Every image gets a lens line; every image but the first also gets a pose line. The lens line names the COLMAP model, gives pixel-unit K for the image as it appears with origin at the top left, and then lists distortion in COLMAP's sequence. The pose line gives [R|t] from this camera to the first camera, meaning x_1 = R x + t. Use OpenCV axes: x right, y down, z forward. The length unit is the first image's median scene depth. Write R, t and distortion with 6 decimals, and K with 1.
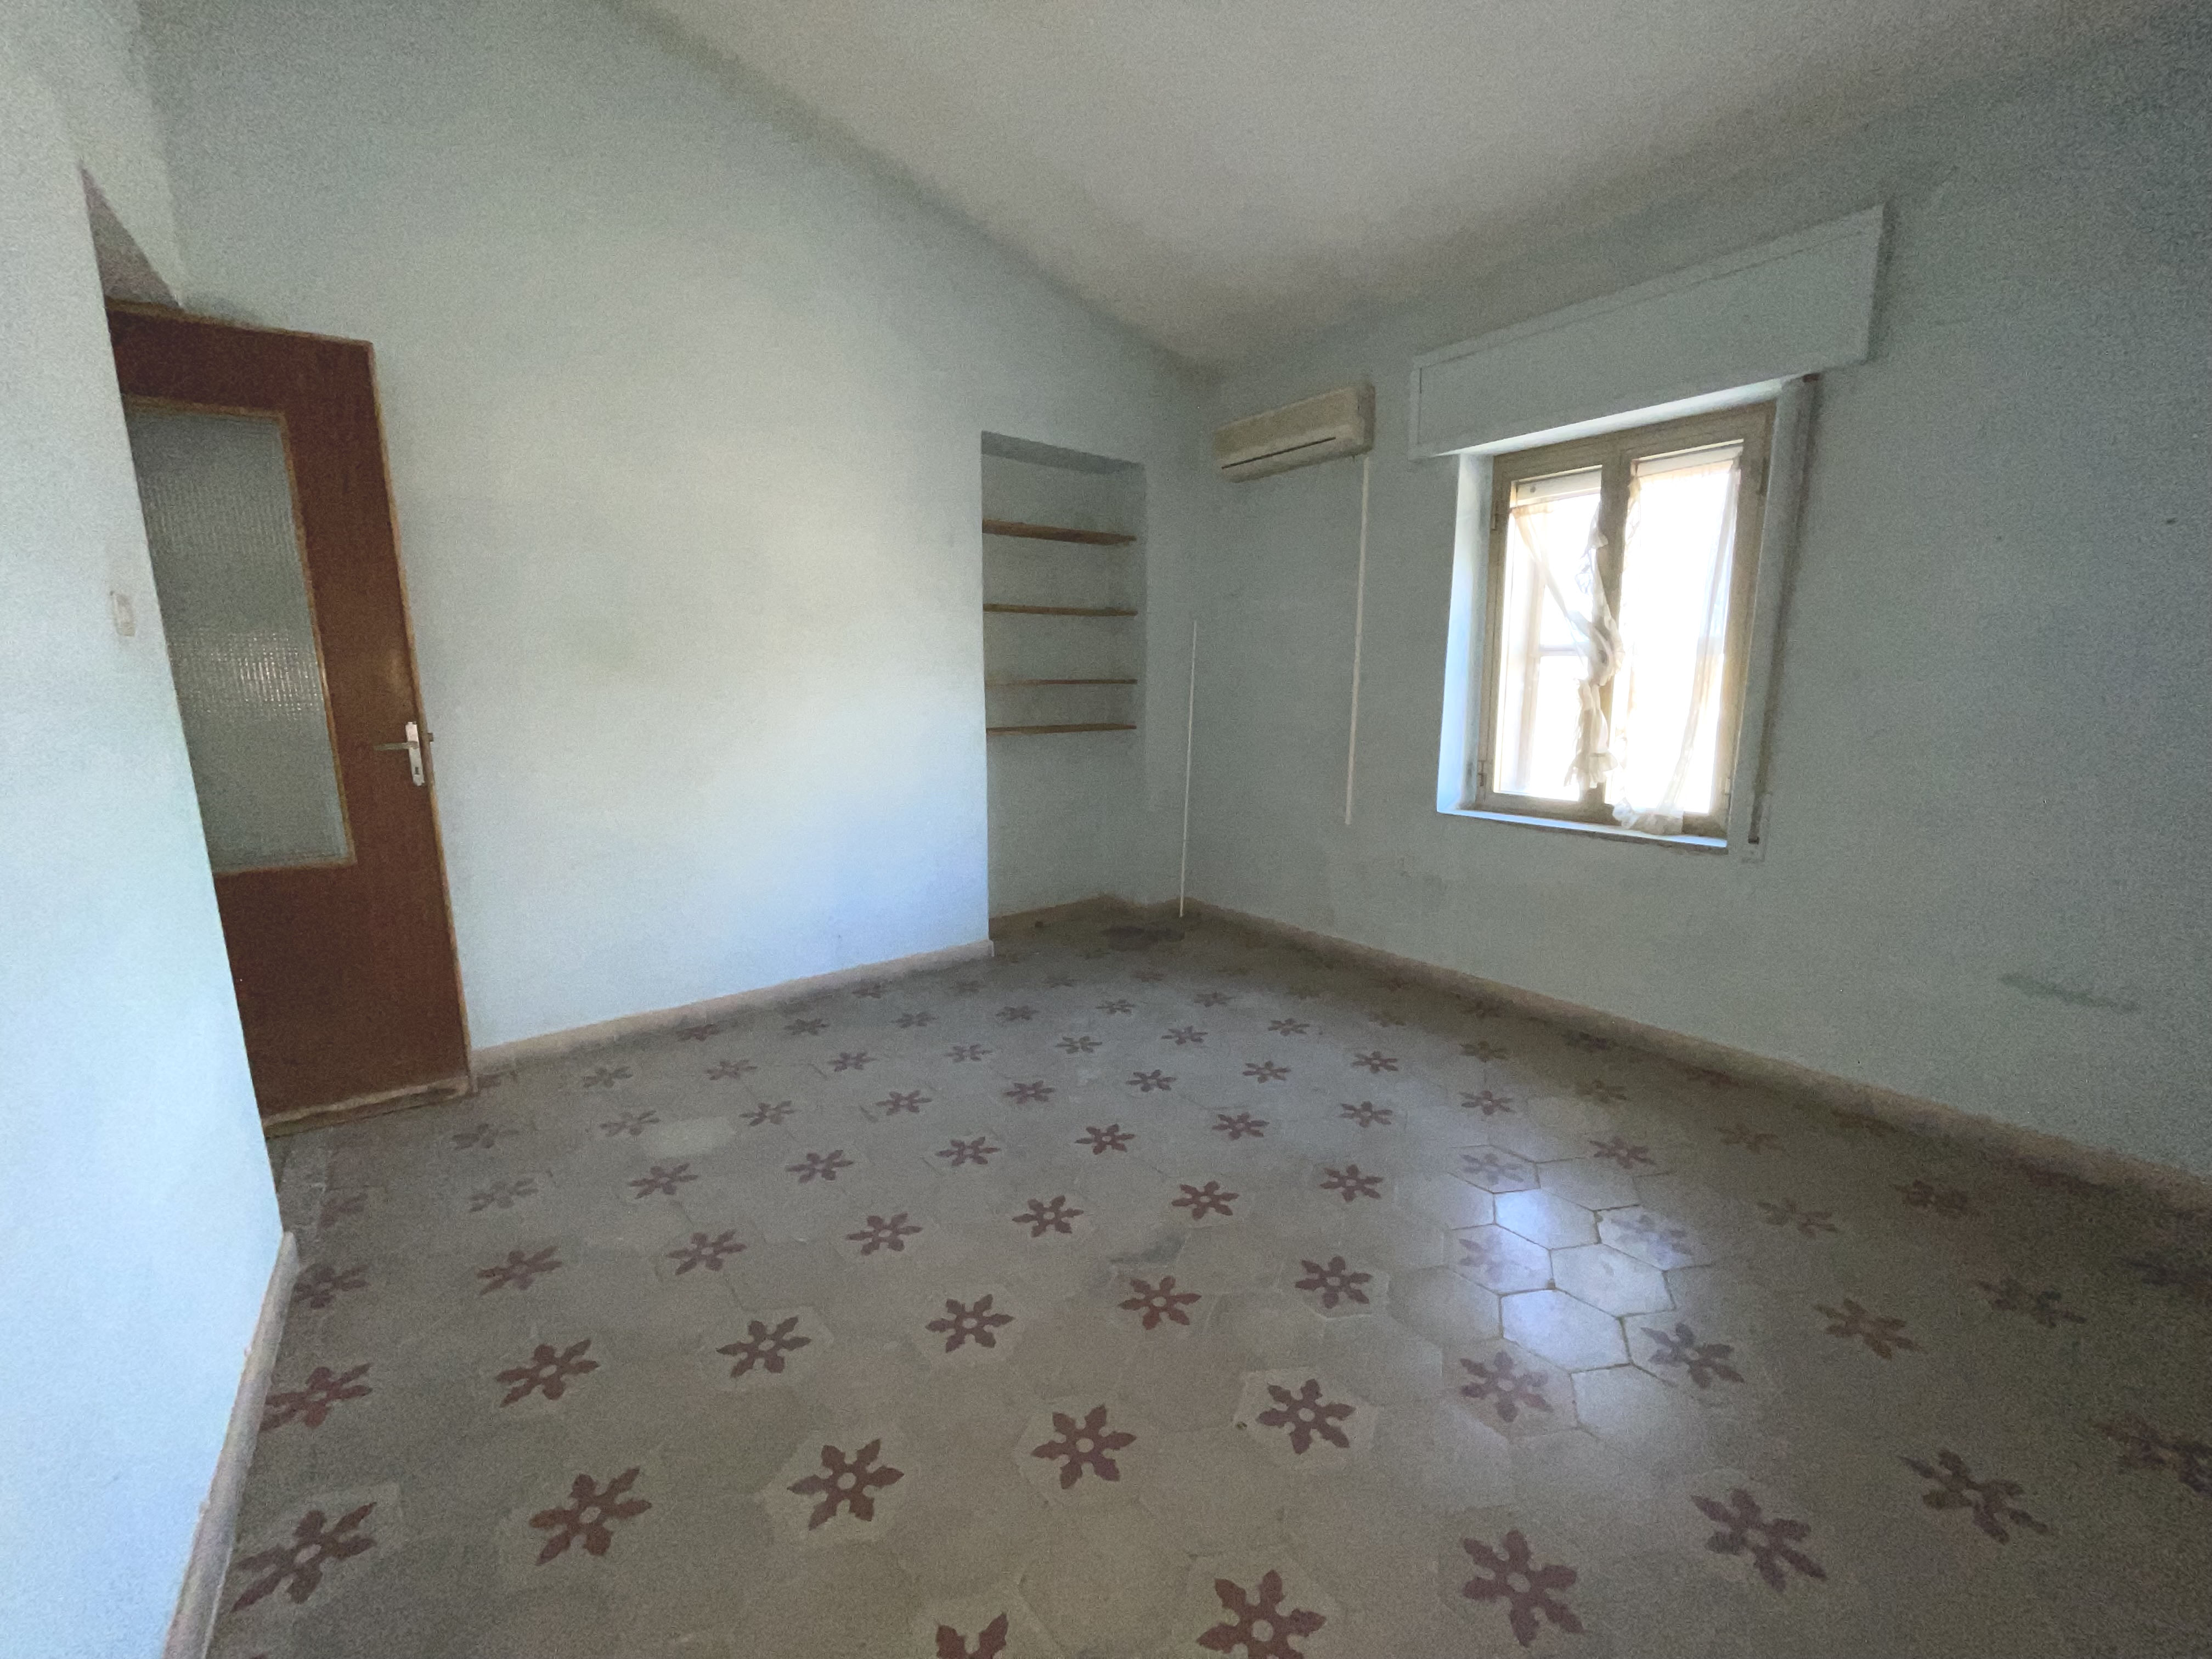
lens RADIAL K [[891.8, 0, 1116.1], [0, 891.8, 838.3], [0, 0, 1]] dist [-0.002866, 0.000231]
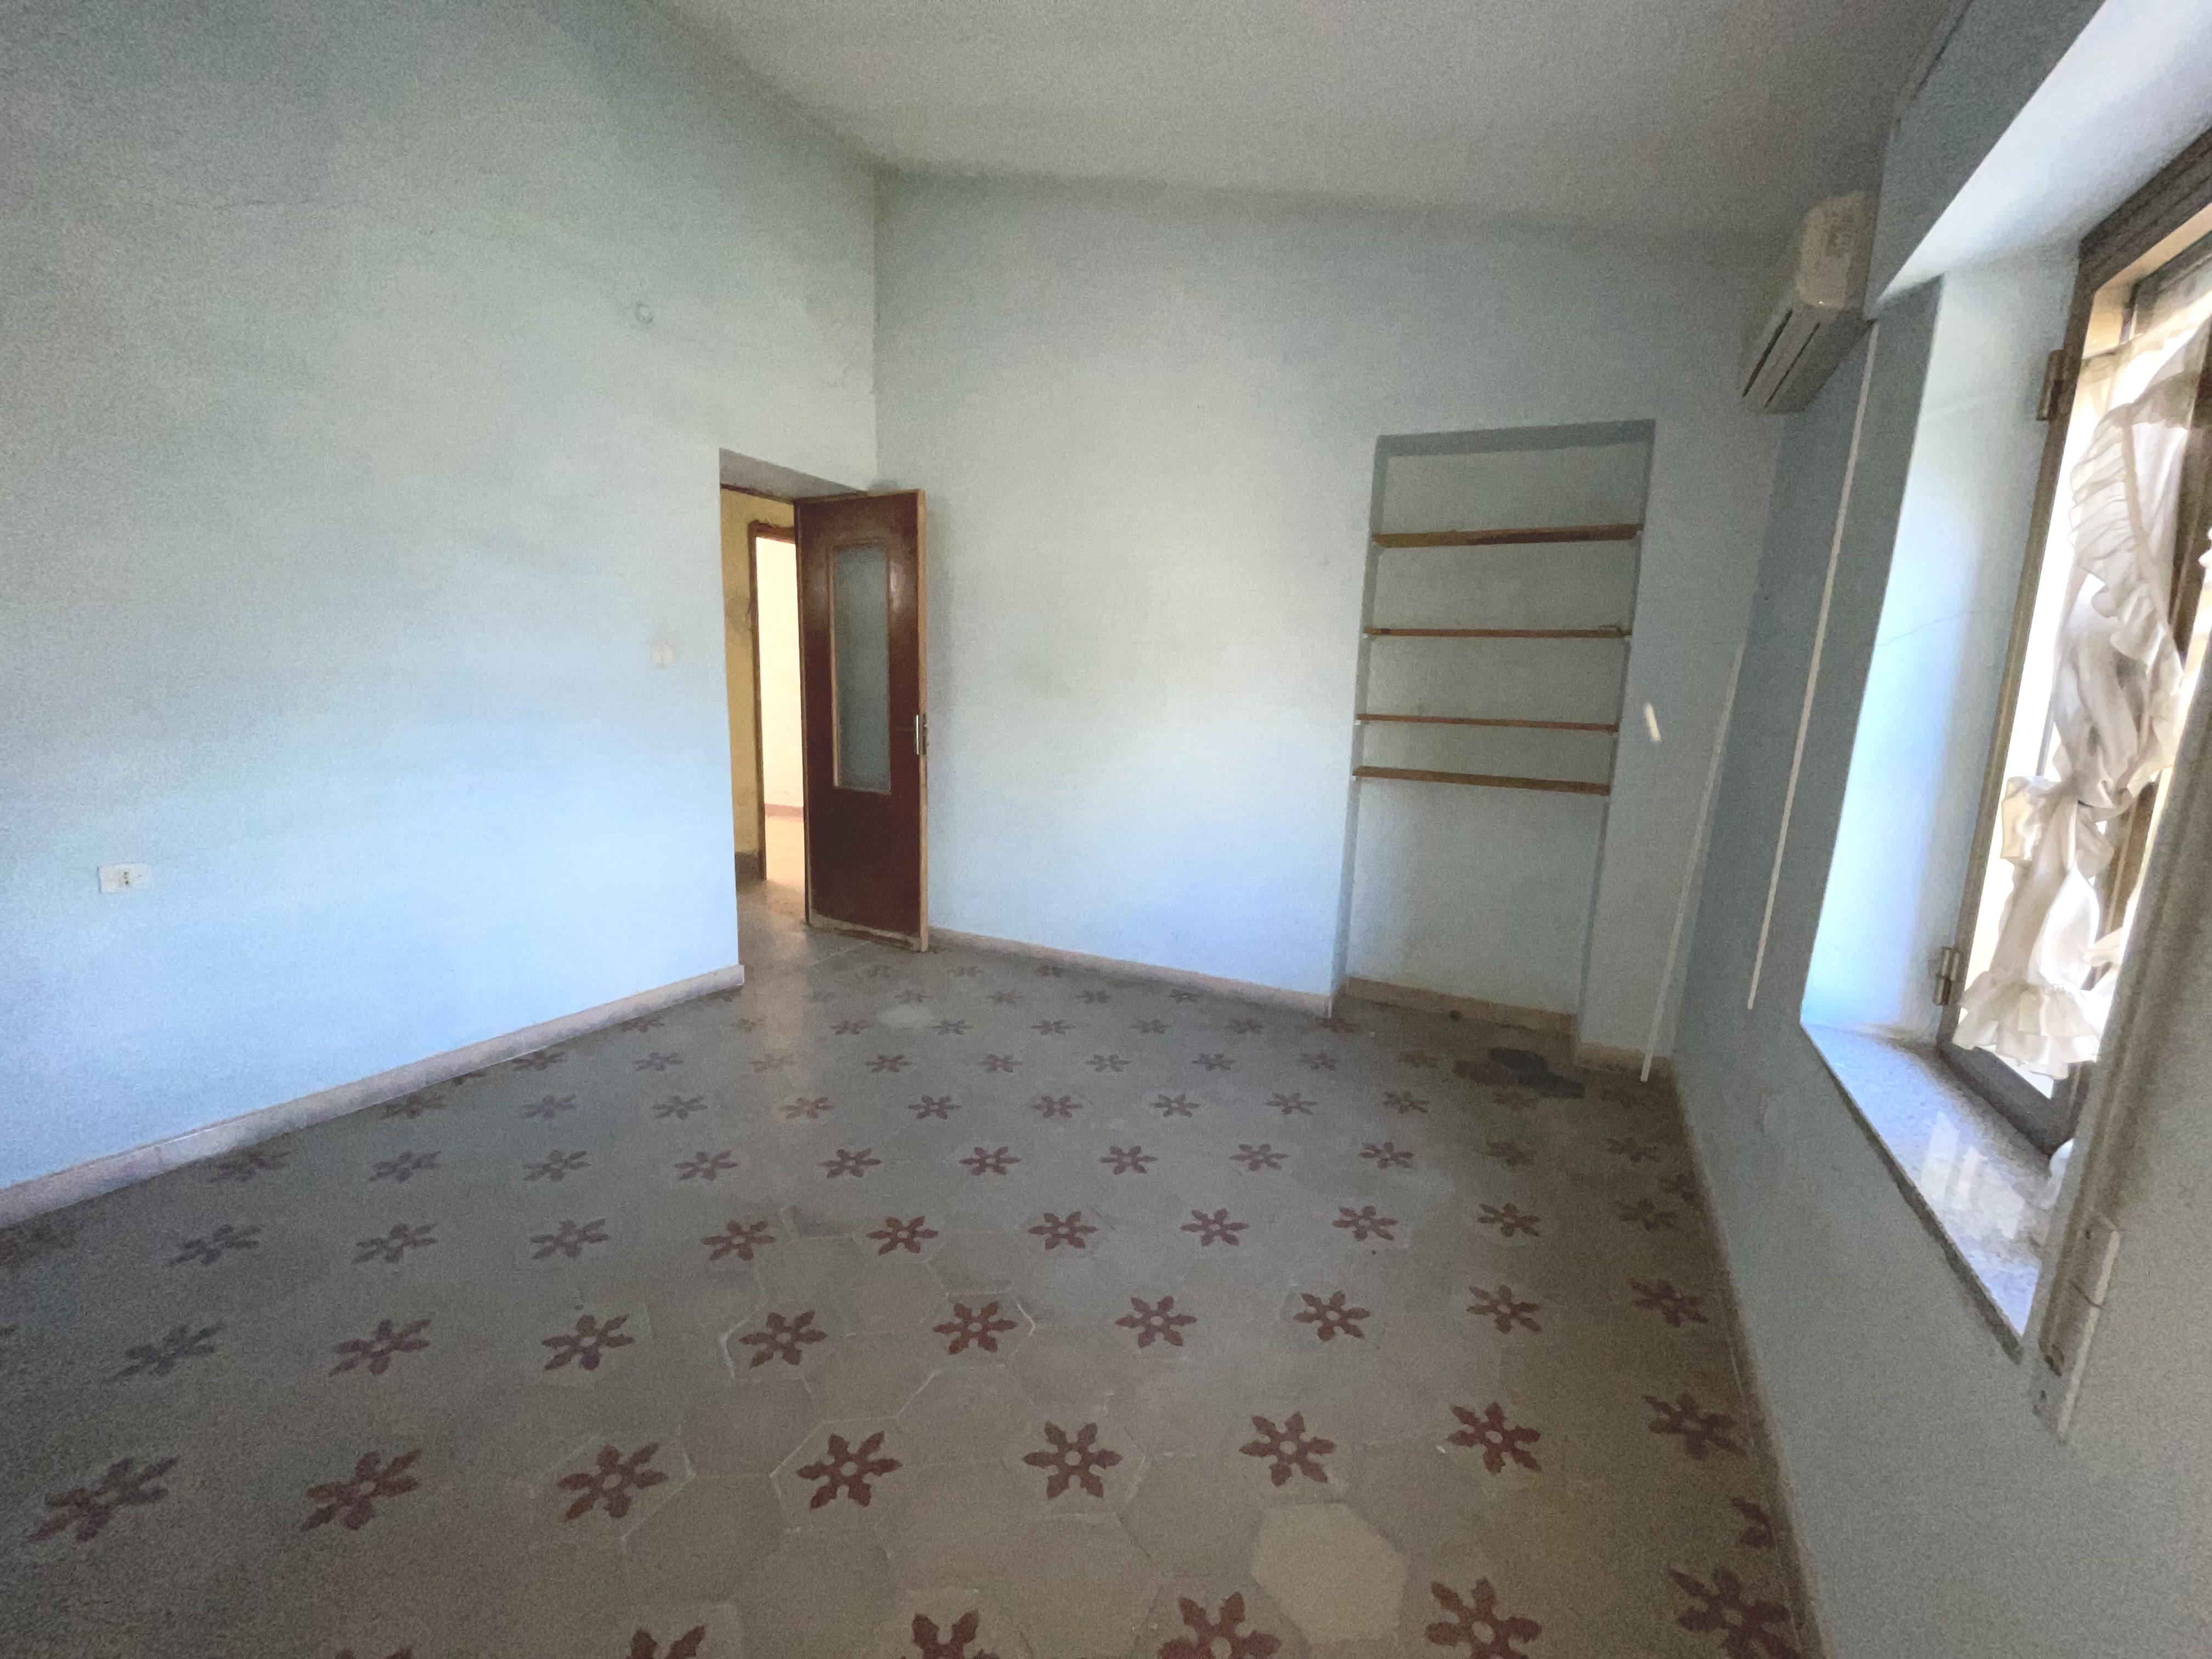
lens RADIAL K [[891.8, 0, 1116.1], [0, 891.8, 838.3], [0, 0, 1]] dist [-0.002866, 0.000231]
pose [[0.445155, 0.177176, -0.877750, 0.645030], [-0.203453, 0.974606, 0.093544, -0.103733], [0.872034, 0.136939, 0.469898, 0.446690]]
